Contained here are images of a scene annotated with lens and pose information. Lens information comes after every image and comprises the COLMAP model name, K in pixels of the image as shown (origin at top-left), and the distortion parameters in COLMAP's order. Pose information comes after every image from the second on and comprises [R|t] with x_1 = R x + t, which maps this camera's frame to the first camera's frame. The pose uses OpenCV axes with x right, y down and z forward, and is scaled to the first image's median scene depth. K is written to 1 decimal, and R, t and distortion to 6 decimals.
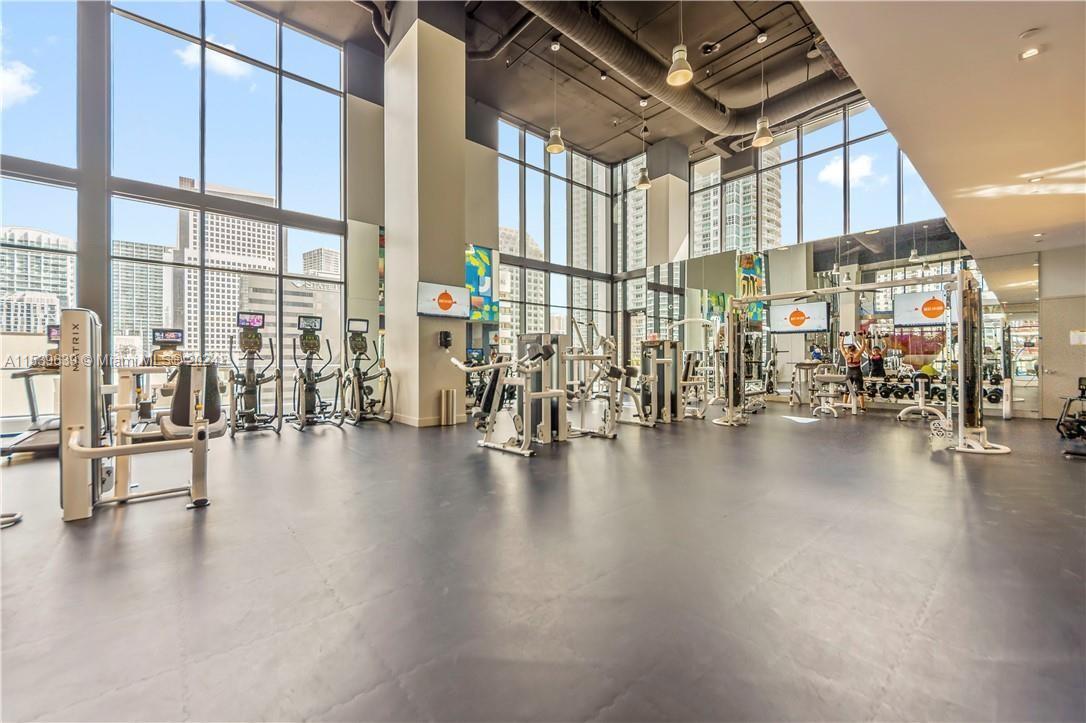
lens RADIAL K [[430.3, 0, 540.6], [0, 430.3, 359.3], [0, 0, 1]] dist [-0.004506, -0.000312]
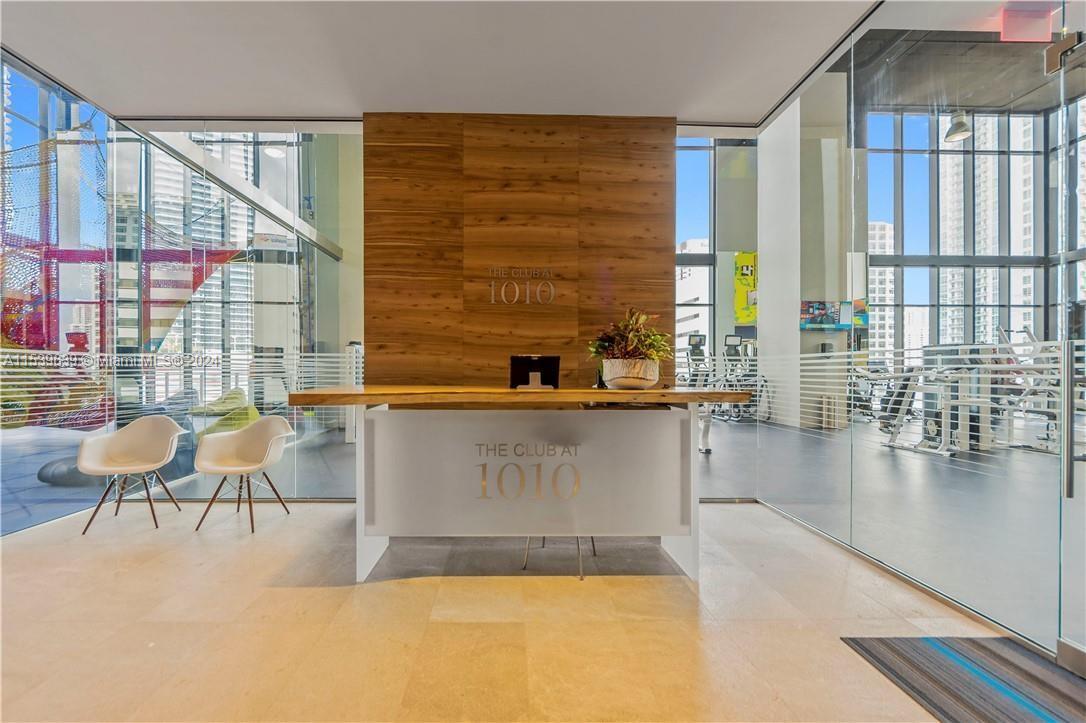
lens RADIAL K [[430.3, 0, 549.1], [0, 430.3, 365.1], [0, 0, 1]] dist [-0.004506, -0.000312]
pose [[0.770180, 0.003371, -0.637818, -0.027808], [-0.001788, 0.999994, 0.003127, -0.006746], [0.637824, -0.001268, 0.770181, -0.138749]]
